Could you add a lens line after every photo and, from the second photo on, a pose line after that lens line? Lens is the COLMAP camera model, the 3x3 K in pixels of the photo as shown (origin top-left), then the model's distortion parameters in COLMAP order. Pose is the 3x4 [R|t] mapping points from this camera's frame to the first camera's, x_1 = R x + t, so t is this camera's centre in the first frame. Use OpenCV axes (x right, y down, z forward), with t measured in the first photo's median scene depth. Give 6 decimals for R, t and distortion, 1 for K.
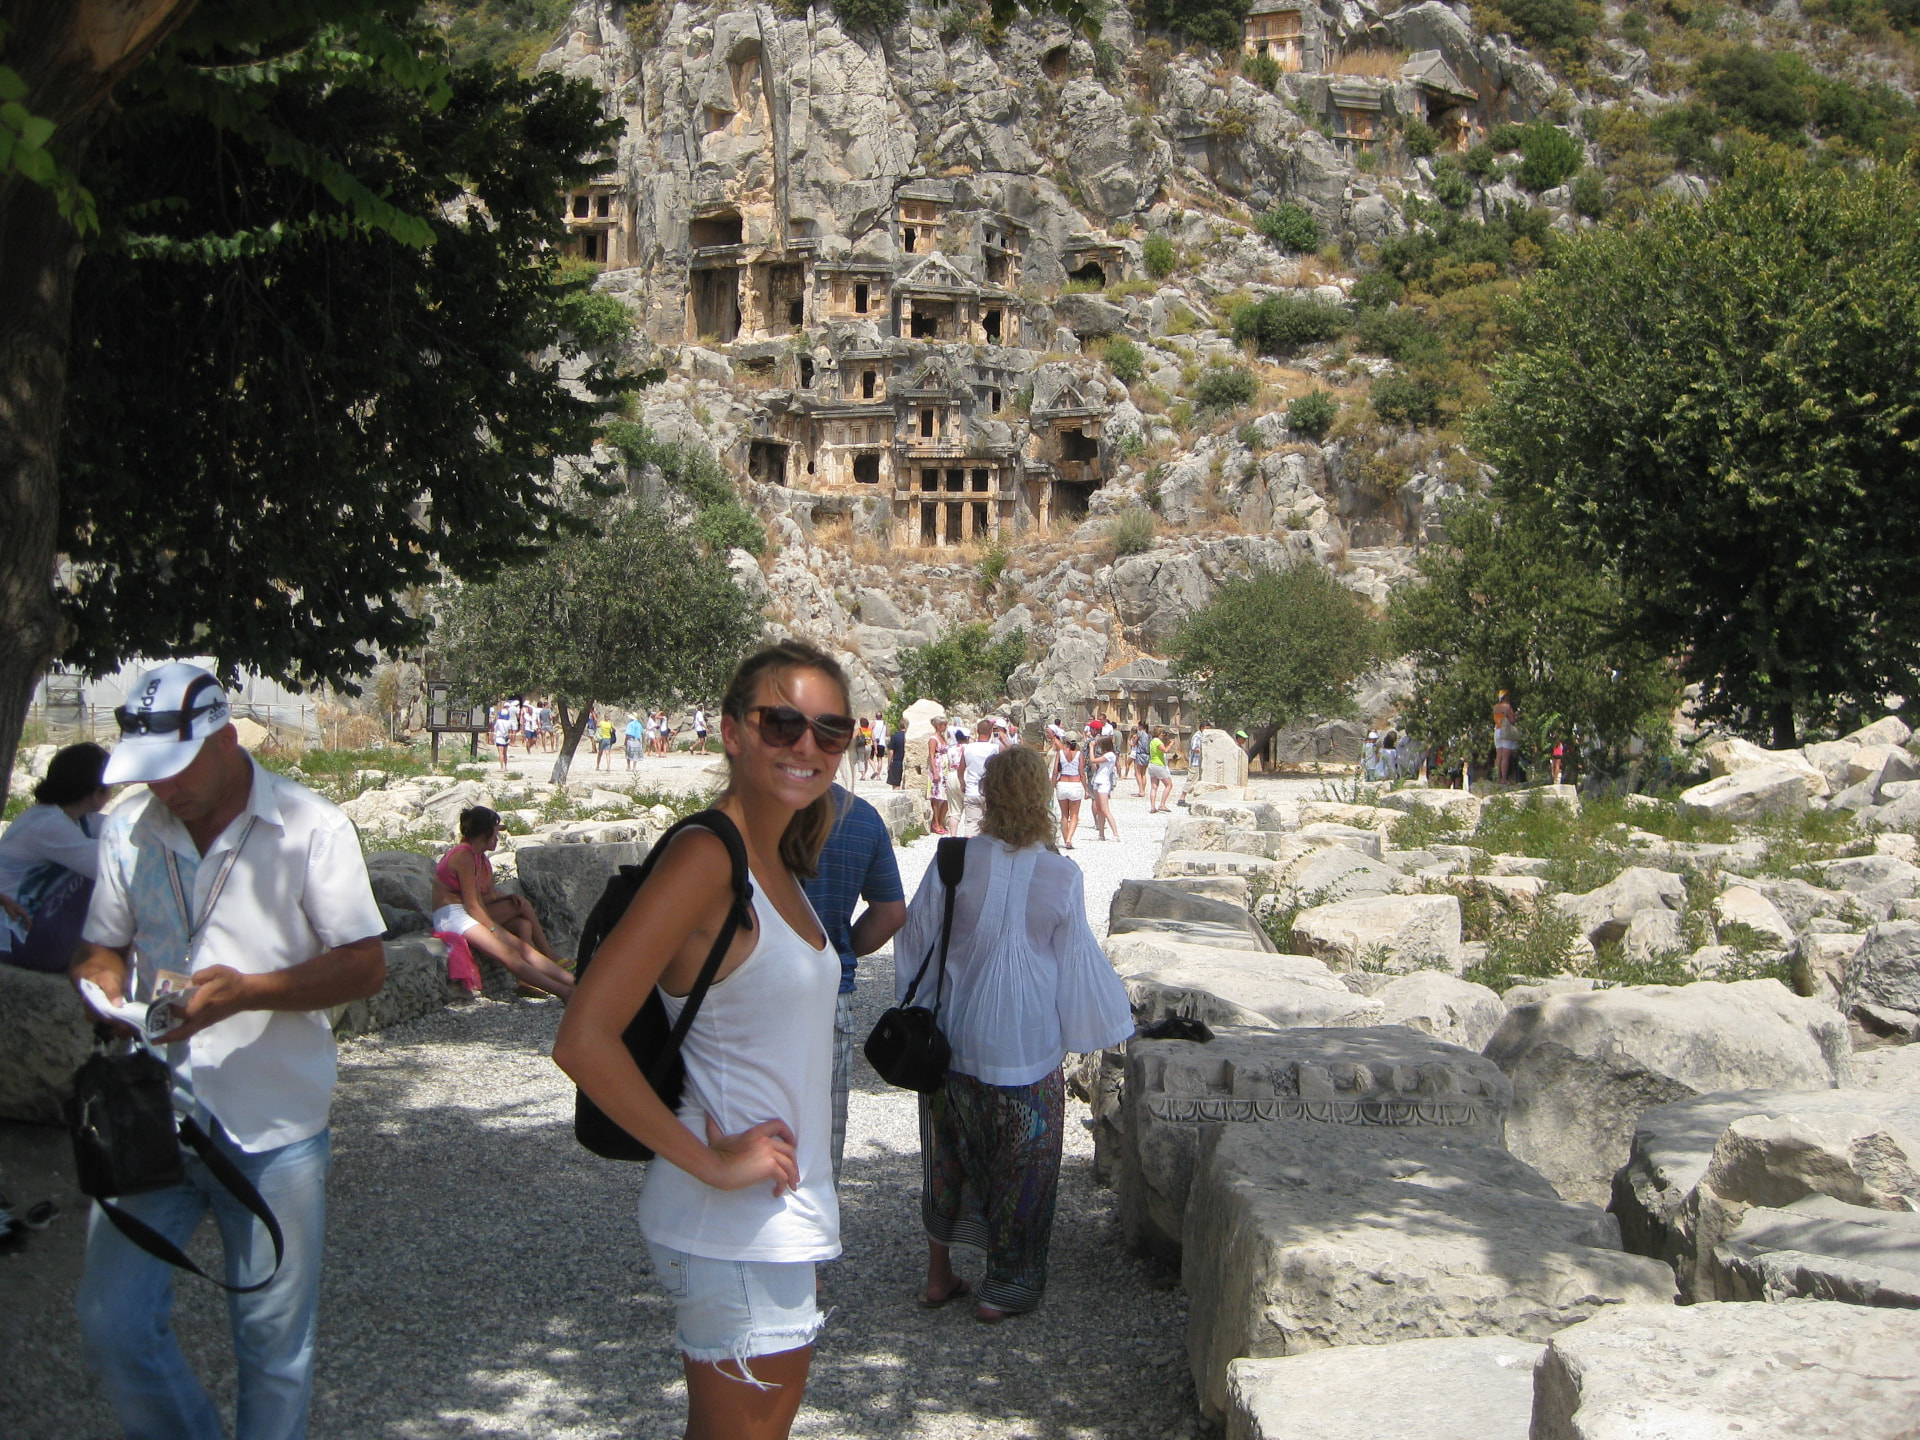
lens RADIAL K [[2091.1, 0, 960.0], [0, 2091.1, 720.0], [0, 0, 1]] dist [-0.160281, 0.044237]
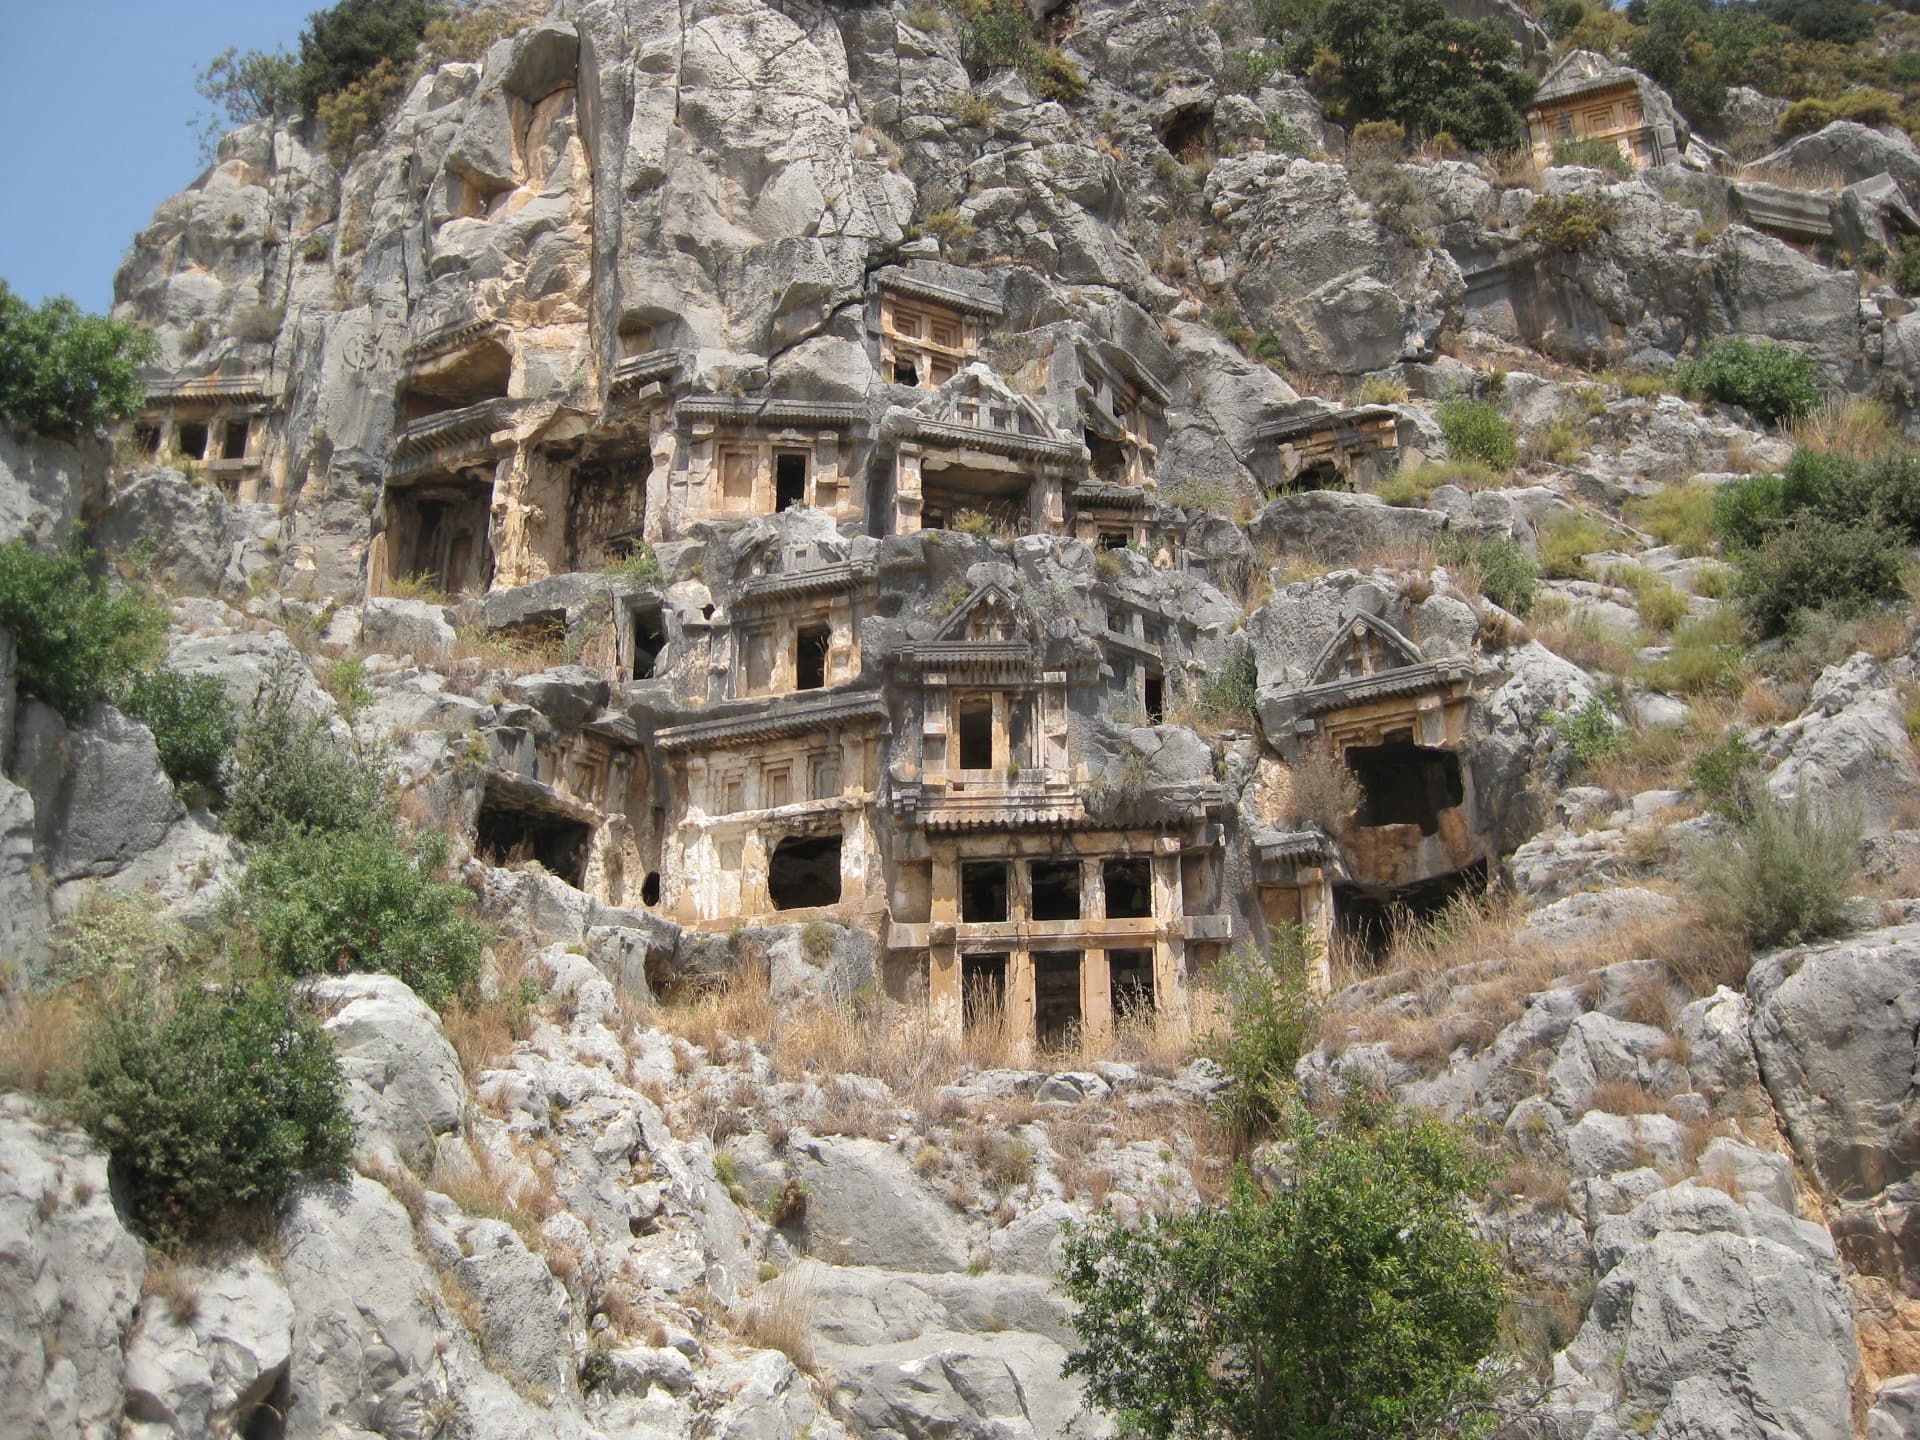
lens RADIAL K [[2091.1, 0, 960.0], [0, 2091.1, 720.0], [0, 0, 1]] dist [-0.160281, 0.044237]
pose [[0.997939, 0.002171, 0.064132, -0.041094], [0.022807, 0.922173, -0.386104, -0.004499], [-0.059979, 0.386771, 0.920223, 0.652622]]
